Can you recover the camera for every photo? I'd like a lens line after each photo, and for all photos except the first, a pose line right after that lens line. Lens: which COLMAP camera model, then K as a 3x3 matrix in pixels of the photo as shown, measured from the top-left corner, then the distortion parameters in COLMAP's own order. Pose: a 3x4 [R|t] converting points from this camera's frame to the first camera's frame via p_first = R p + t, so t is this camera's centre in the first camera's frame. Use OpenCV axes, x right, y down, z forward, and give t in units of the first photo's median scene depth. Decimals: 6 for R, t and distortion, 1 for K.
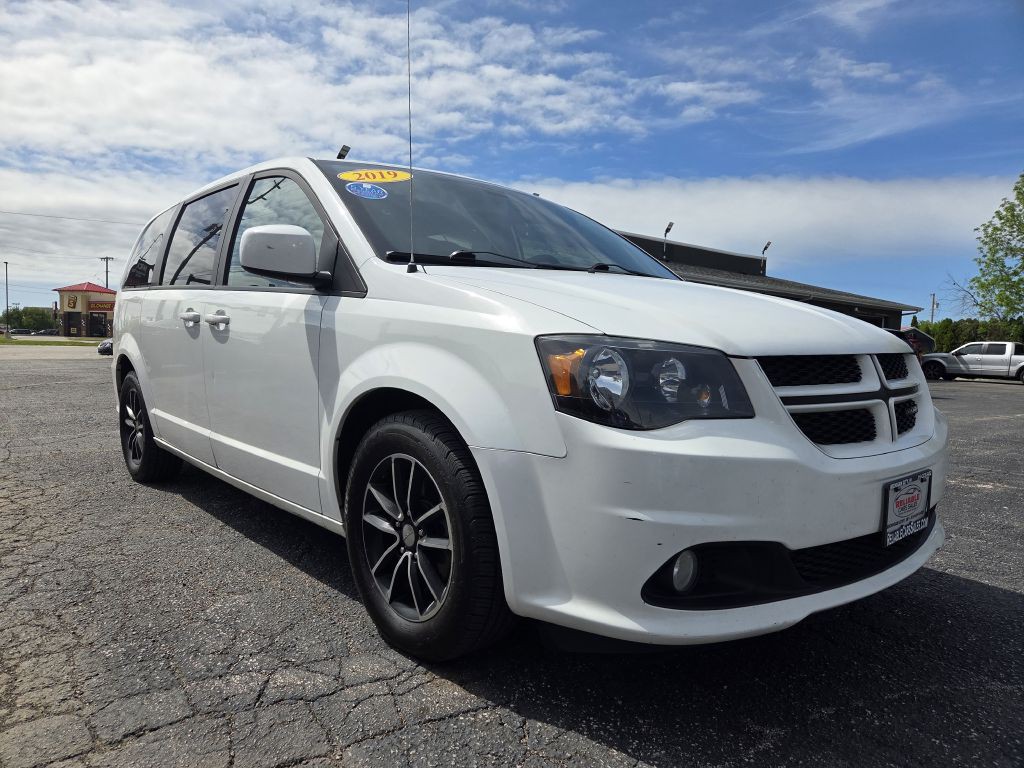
lens RADIAL K [[686.5, 0, 500.3], [0, 686.5, 392.3], [0, 0, 1]] dist [0.070394, -0.052900]
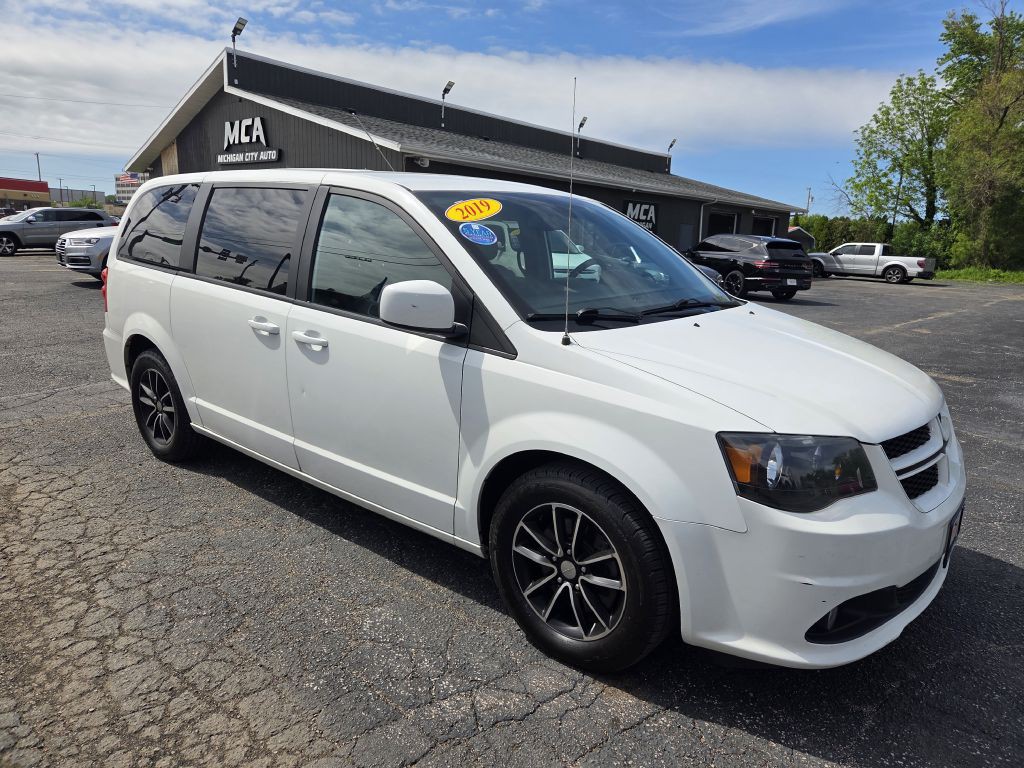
lens RADIAL K [[686.5, 0, 520.6], [0, 686.5, 381.8], [0, 0, 1]] dist [0.070394, -0.052900]
pose [[0.984618, -0.026181, 0.172748, -0.383043], [0.000258, 0.988926, 0.148409, -0.269110], [-0.174721, -0.146082, 0.973721, -0.088236]]
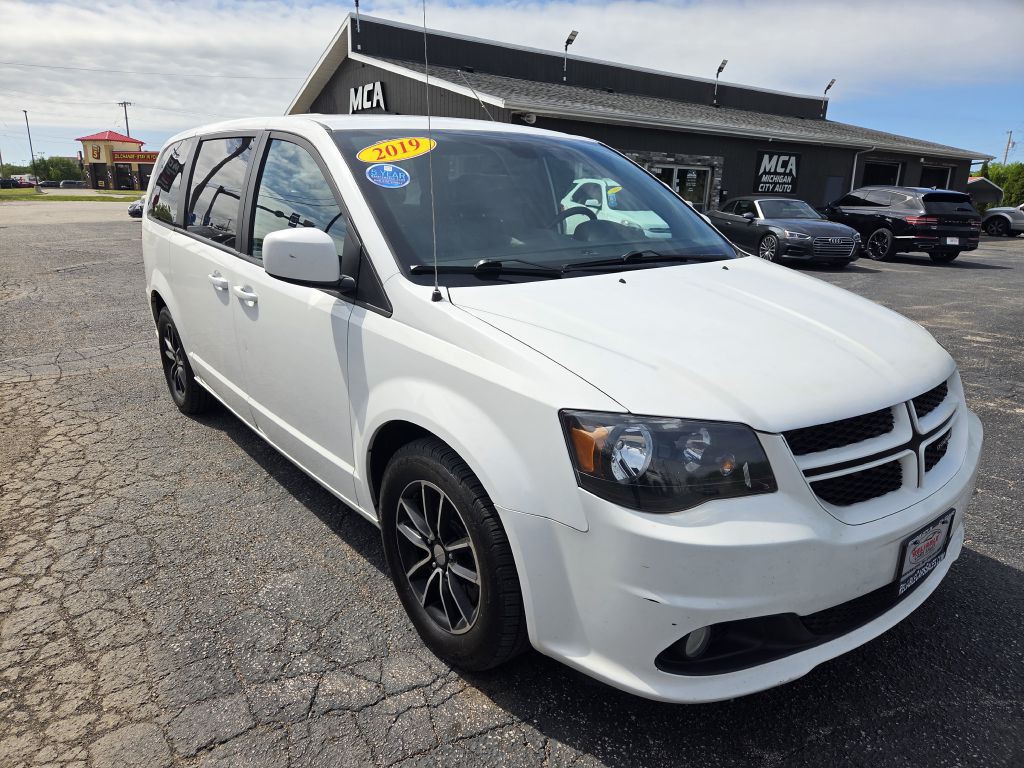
lens RADIAL K [[686.5, 0, 500.9], [0, 686.5, 397.4], [0, 0, 1]] dist [0.070394, -0.052900]
pose [[0.998854, 0.005107, -0.047586, 0.010065], [0.005393, 0.975945, 0.217950, -0.242470], [0.047555, -0.217957, 0.974799, 0.020193]]
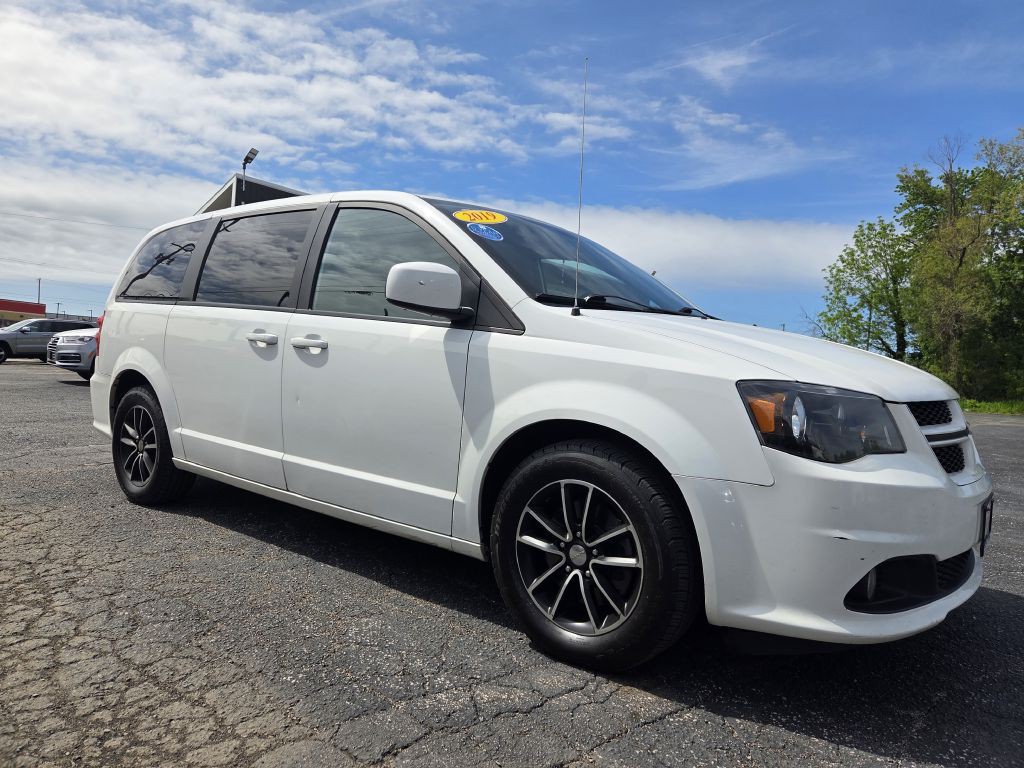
lens RADIAL K [[686.5, 0, 516.4], [0, 686.5, 378.2], [0, 0, 1]] dist [0.070394, -0.052900]
pose [[0.981450, 0.024797, 0.190108, -0.413779], [-0.017108, 0.998972, -0.041978, -0.023427], [-0.190954, 0.037947, 0.980865, -0.060576]]
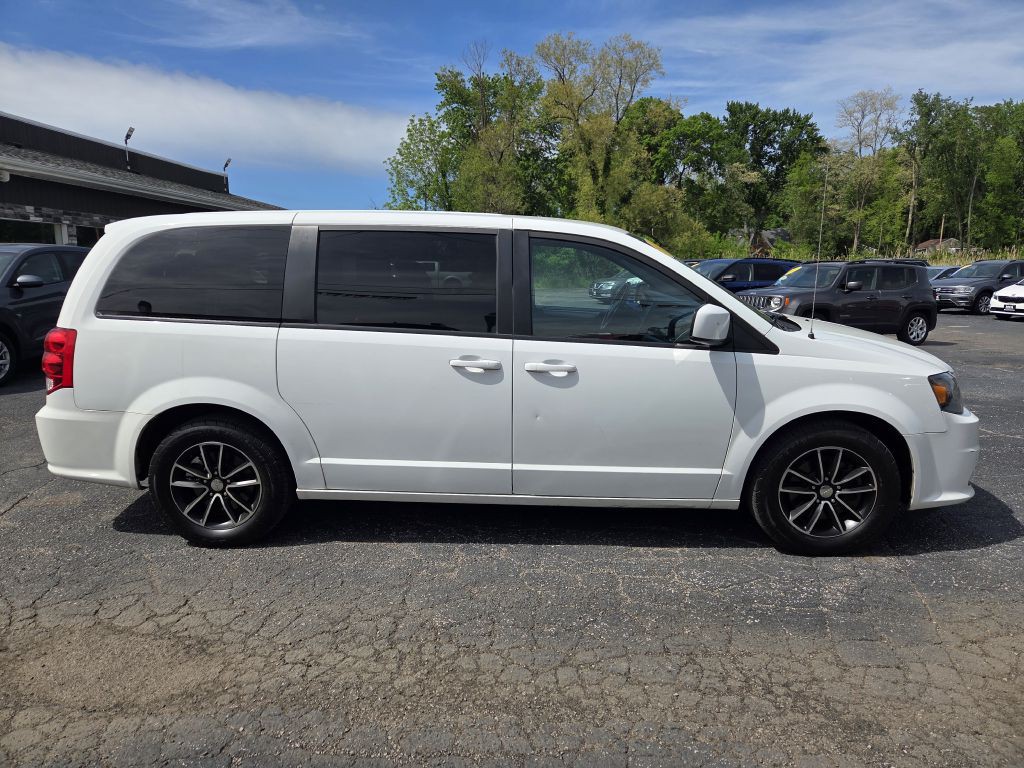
lens RADIAL K [[686.5, 0, 512.5], [0, 686.5, 384.0], [0, 0, 1]] dist [0.070394, -0.052900]
pose [[0.676789, -0.152822, 0.720140, -1.757716], [0.066841, 0.986932, 0.146621, -0.344098], [-0.733136, -0.051096, 0.678160, 0.378024]]
